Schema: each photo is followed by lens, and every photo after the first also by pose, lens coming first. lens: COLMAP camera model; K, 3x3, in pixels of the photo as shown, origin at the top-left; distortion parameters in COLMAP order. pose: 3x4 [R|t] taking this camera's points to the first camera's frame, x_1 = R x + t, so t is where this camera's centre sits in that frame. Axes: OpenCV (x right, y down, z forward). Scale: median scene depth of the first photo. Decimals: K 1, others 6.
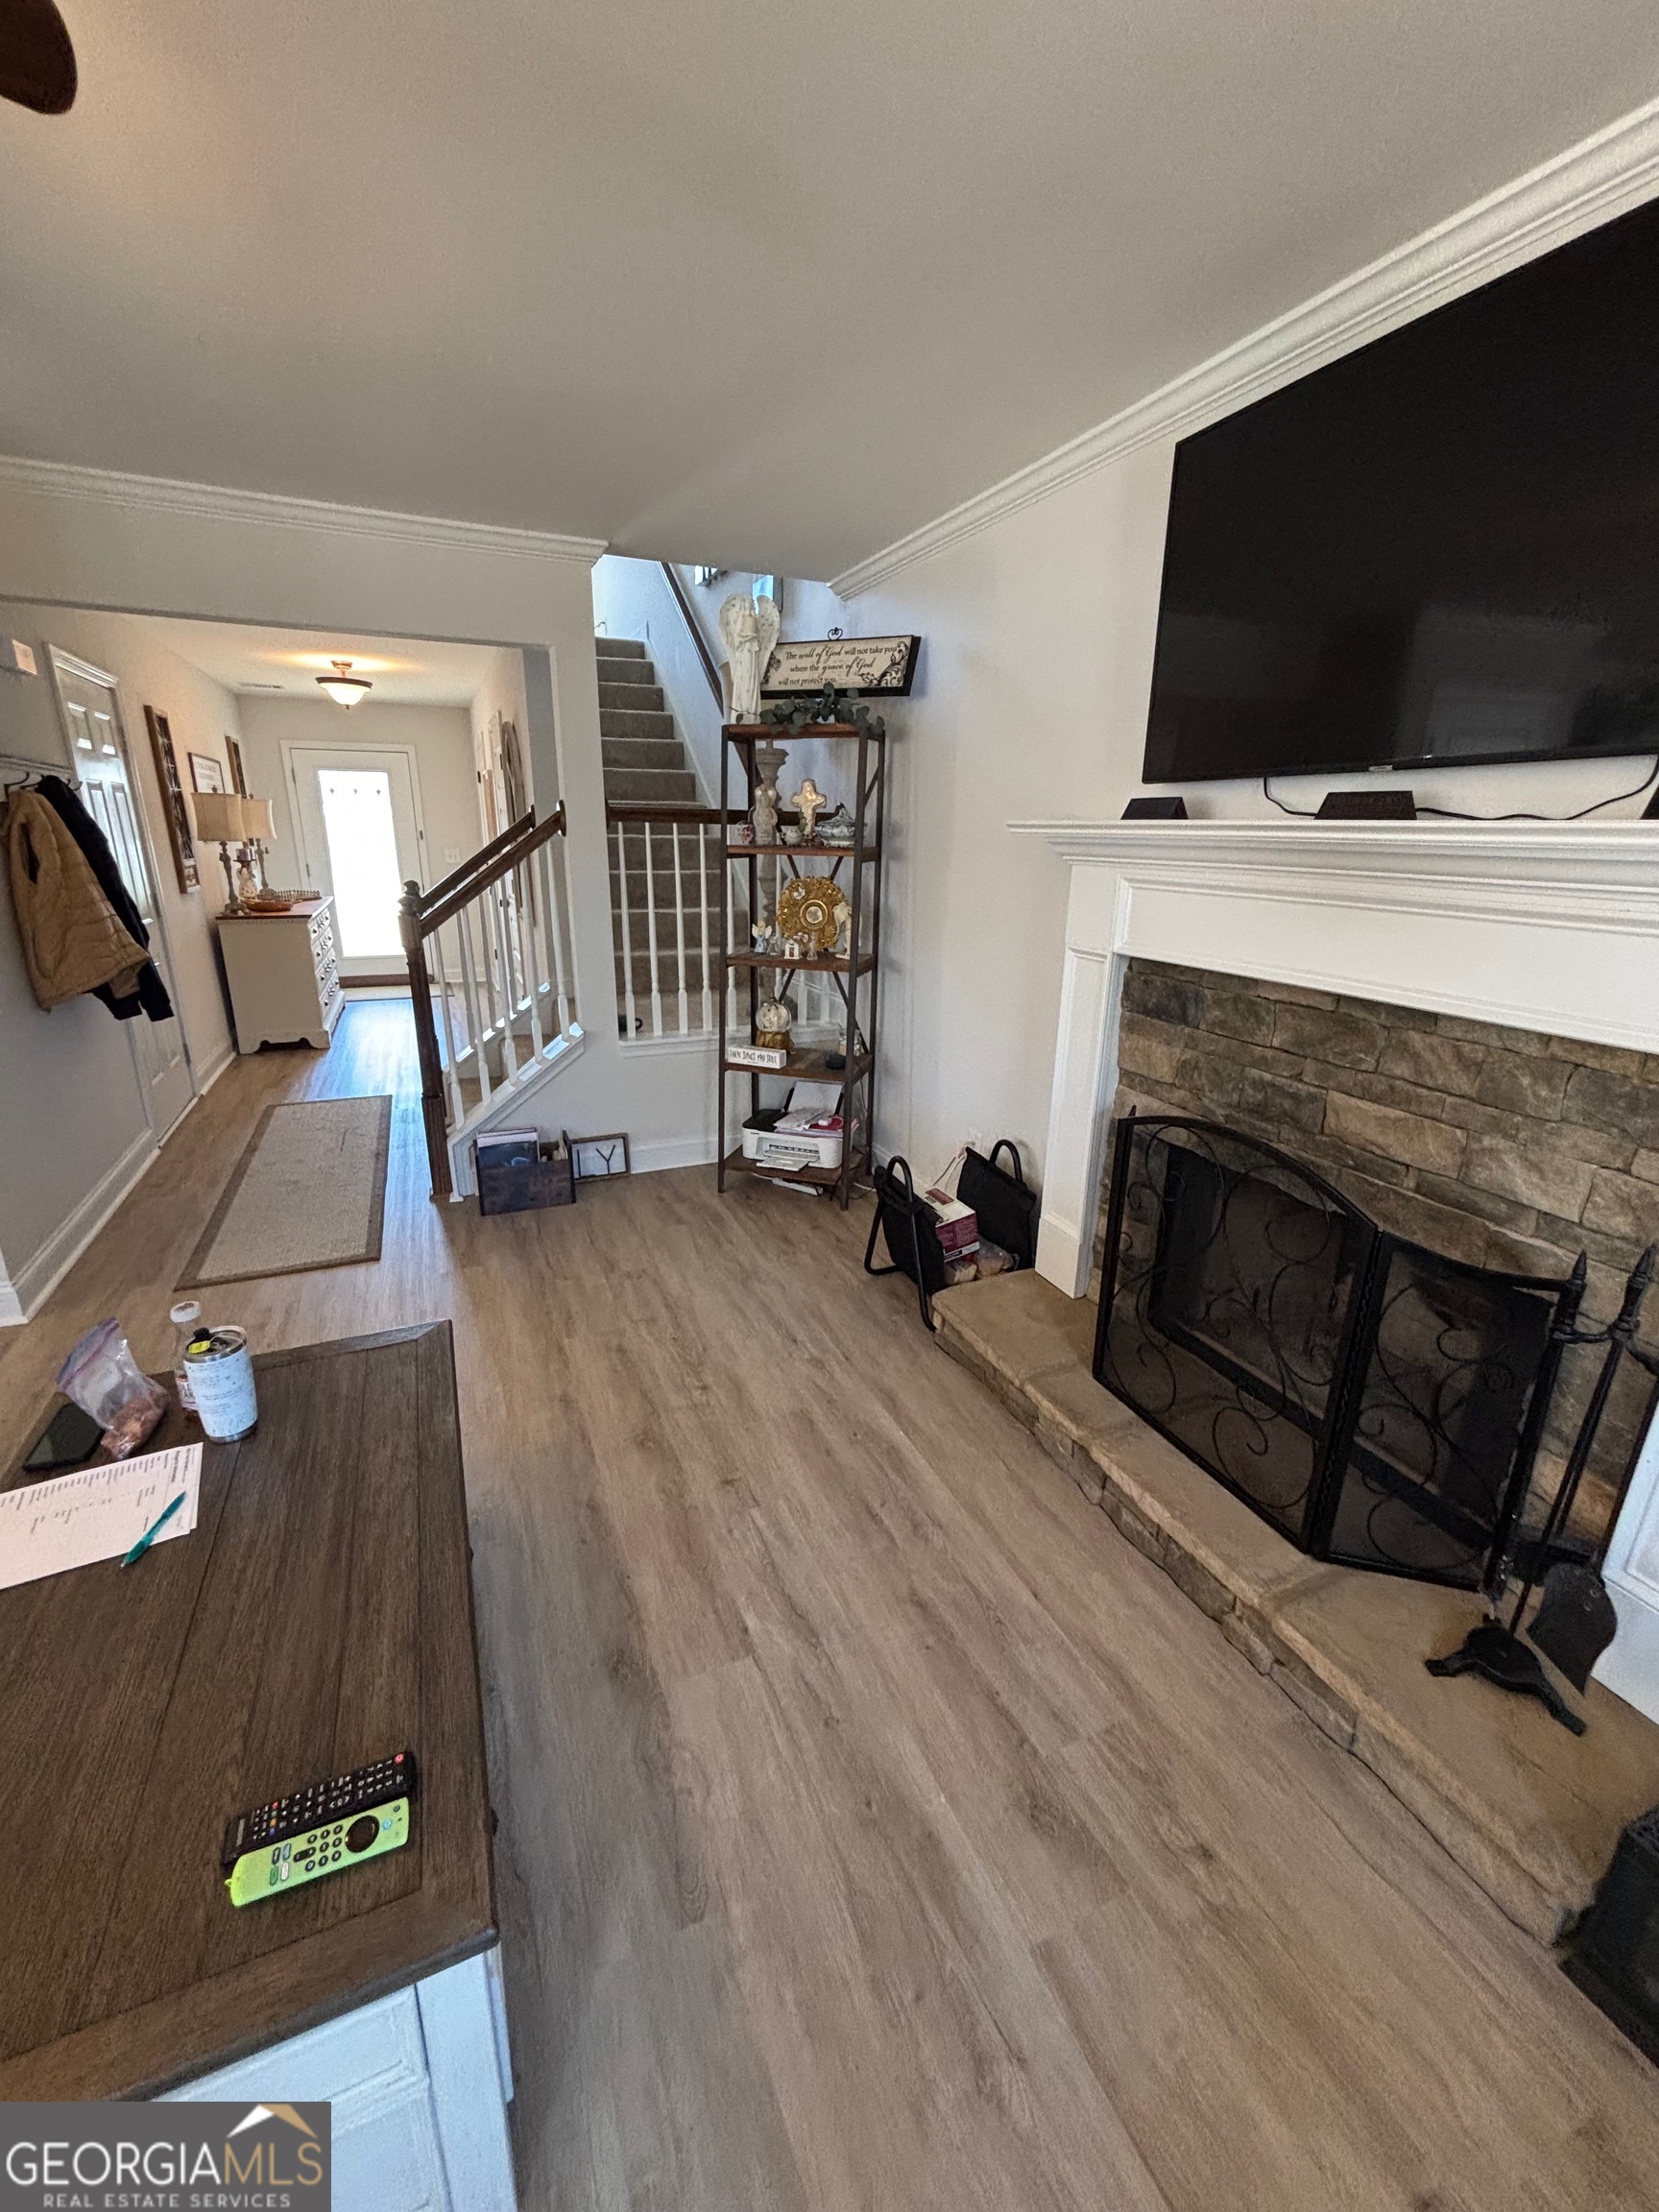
lens RADIAL K [[890.5, 0, 840.1], [0, 890.5, 1100.4], [0, 0, 1]] dist [-0.000900, -0.001253]
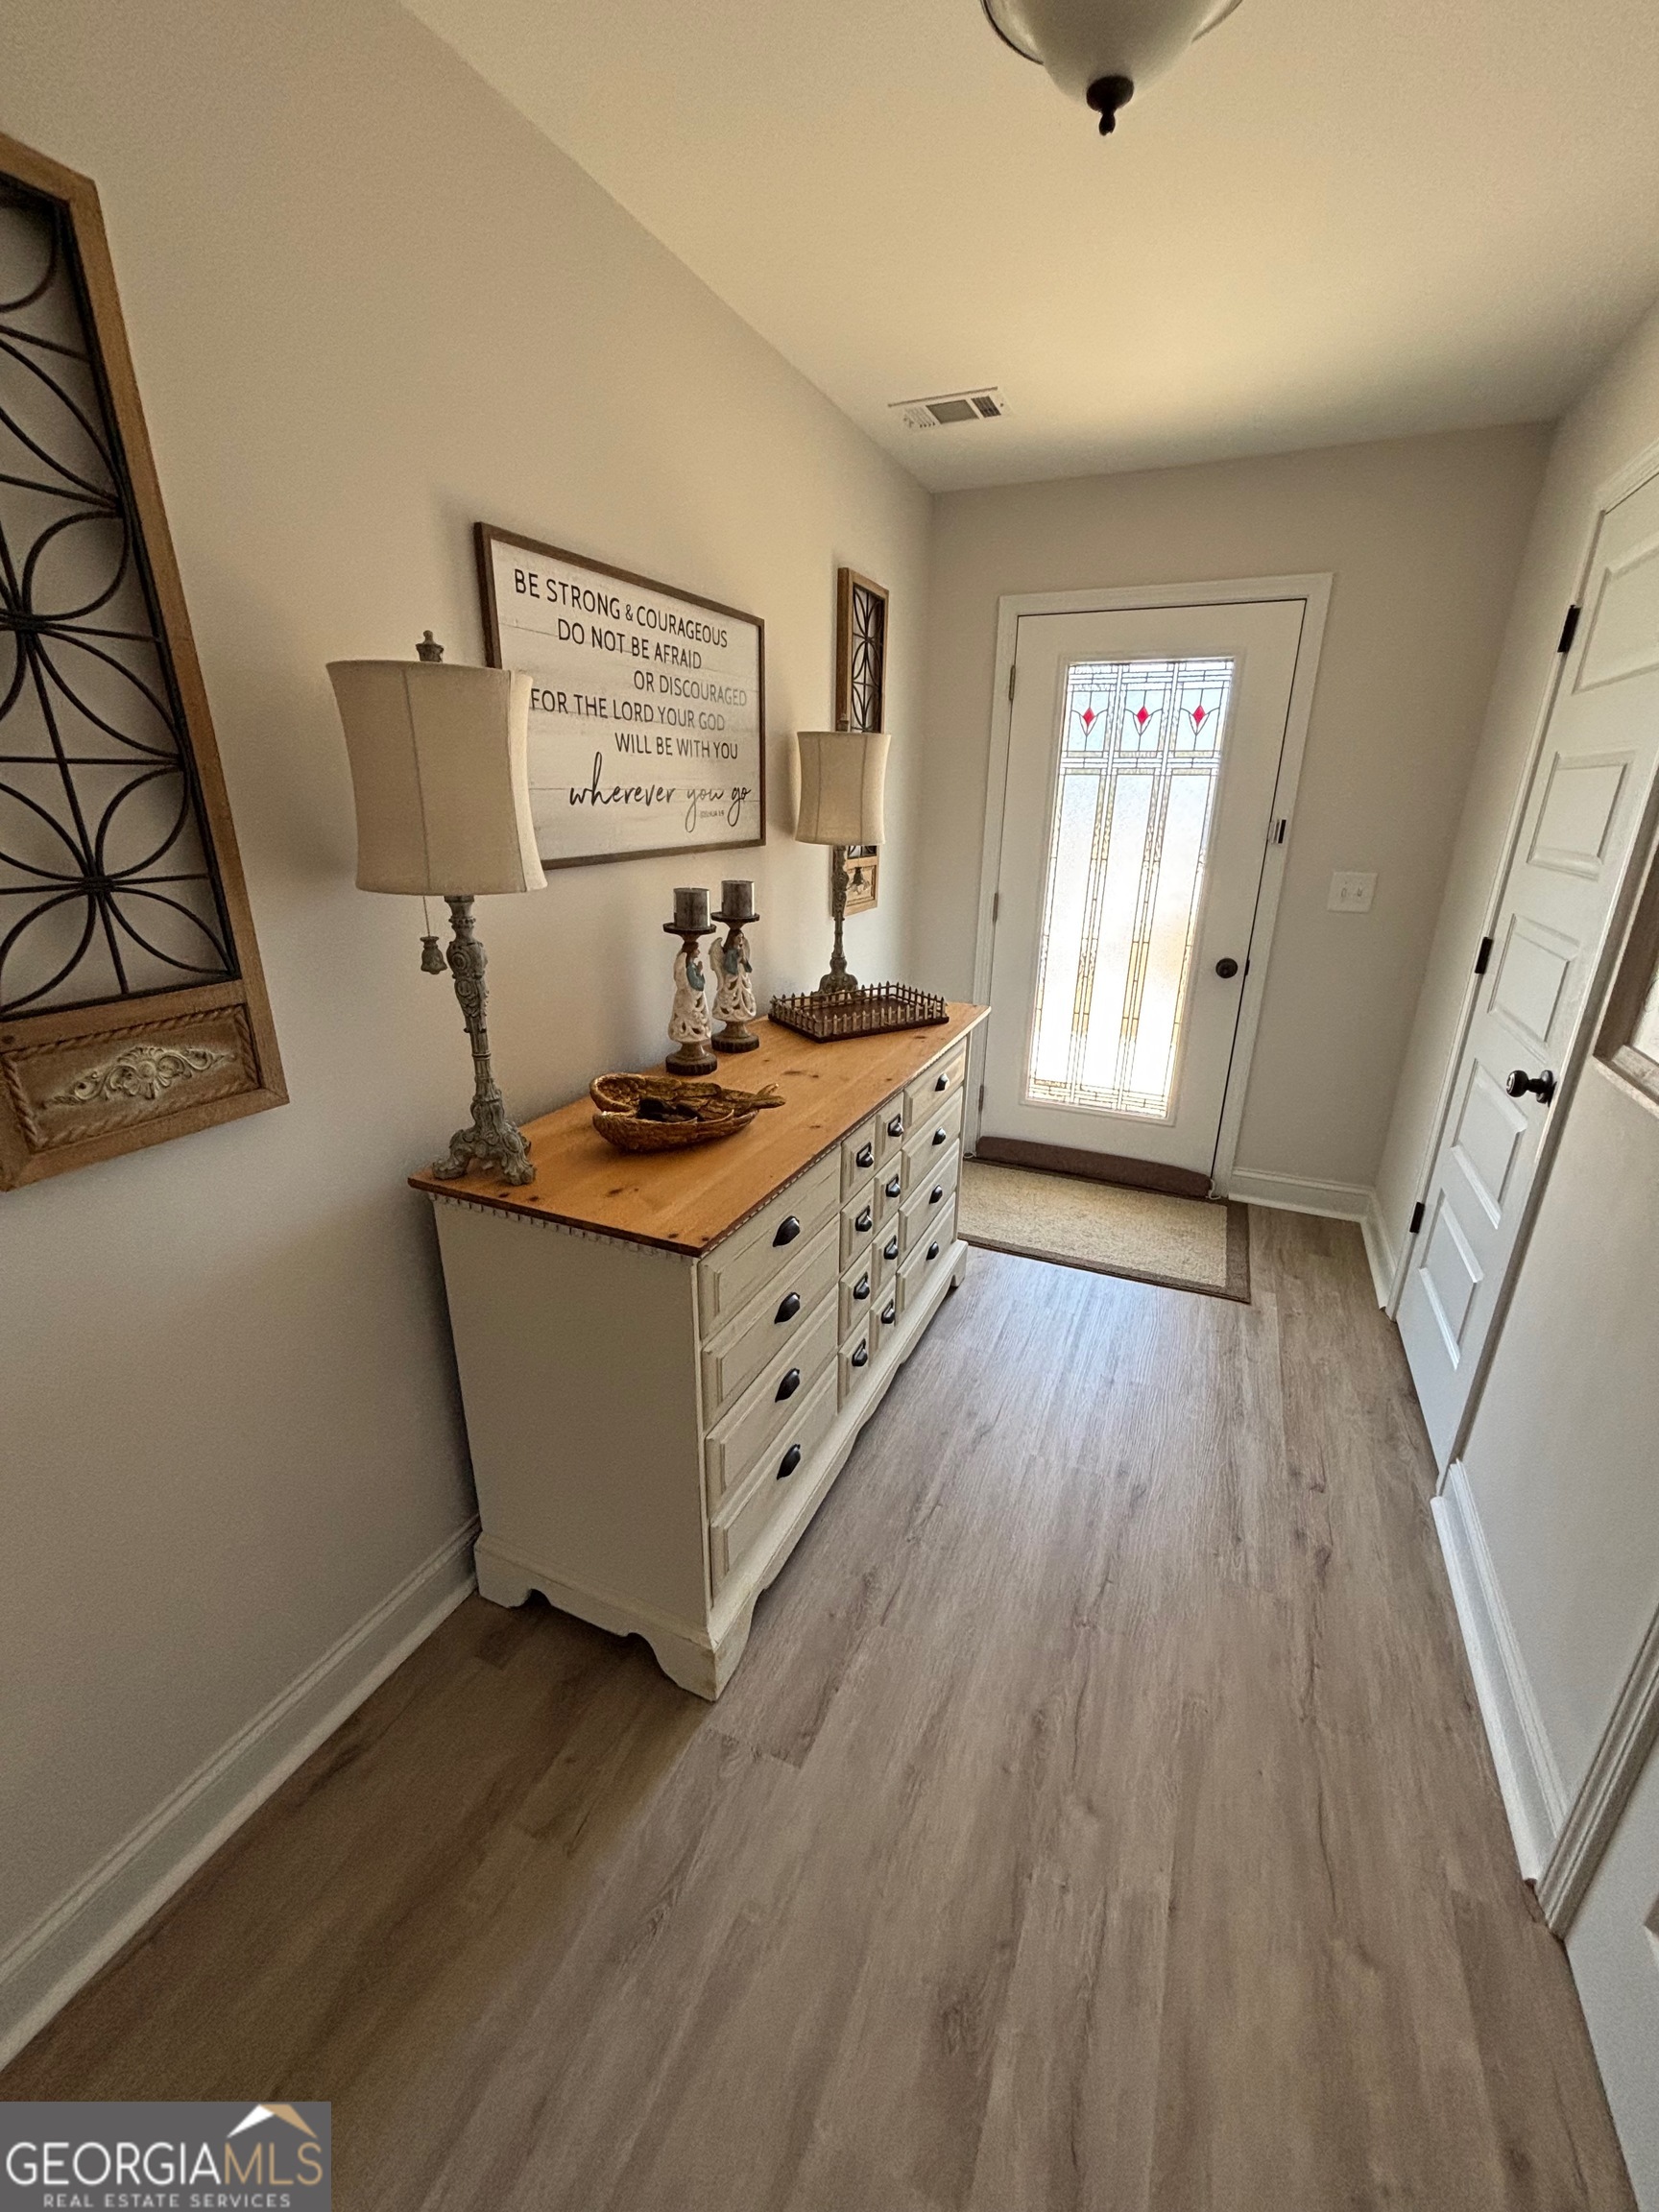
lens RADIAL K [[890.5, 0, 831.0], [0, 890.5, 1098.6], [0, 0, 1]] dist [-0.000900, -0.001253]
pose [[0.663702, 0.245945, -0.706407, -0.363376], [-0.221498, 0.966664, 0.128449, -0.234075], [0.714450, 0.071215, 0.696053, 0.734234]]
